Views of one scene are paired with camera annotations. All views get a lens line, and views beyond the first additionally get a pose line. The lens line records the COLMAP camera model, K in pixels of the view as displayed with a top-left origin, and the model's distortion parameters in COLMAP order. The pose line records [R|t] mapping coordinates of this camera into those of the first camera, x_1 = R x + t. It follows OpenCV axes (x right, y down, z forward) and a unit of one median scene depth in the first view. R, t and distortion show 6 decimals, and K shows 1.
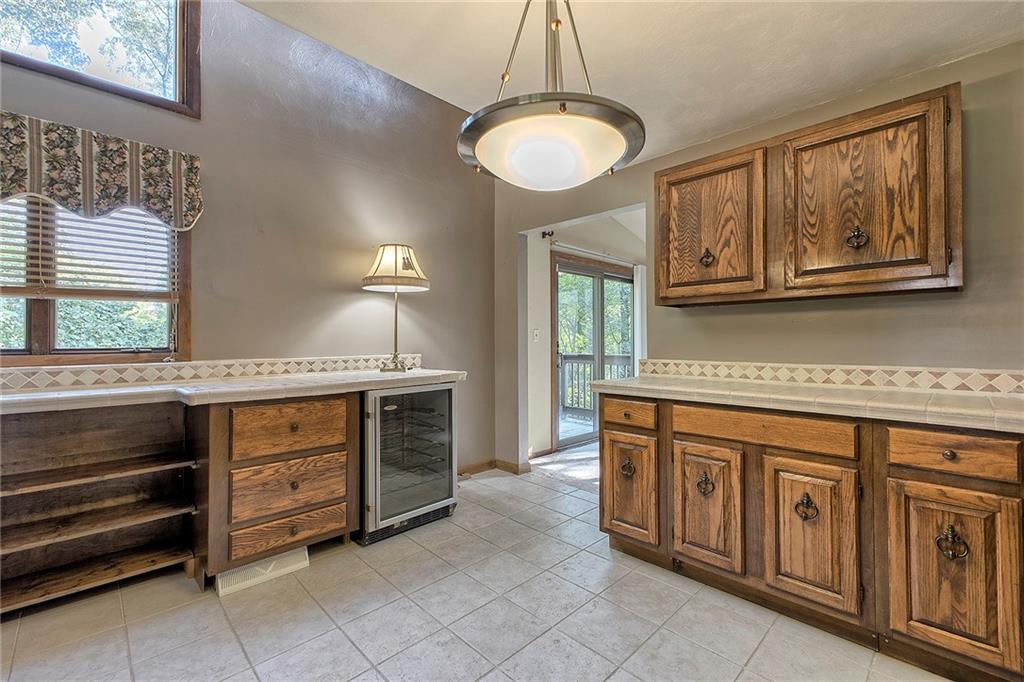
lens RADIAL K [[440.5, 0, 512.0], [0, 440.5, 341.0], [0, 0, 1]] dist [0.003030, 0.000351]
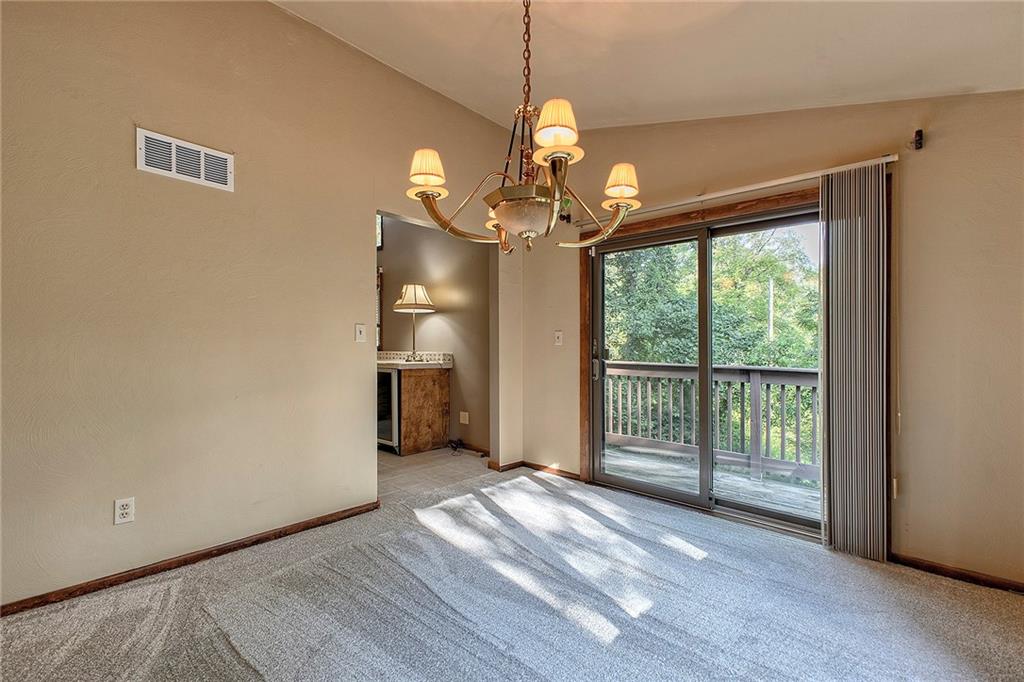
lens RADIAL K [[440.5, 0, 512.0], [0, 440.5, 341.0], [0, 0, 1]] dist [0.003030, 0.000351]
pose [[0.057436, -0.006935, -0.998325, 1.194804], [-0.003856, 0.999967, -0.007168, 0.000922], [0.998342, 0.004262, 0.057407, 1.080526]]
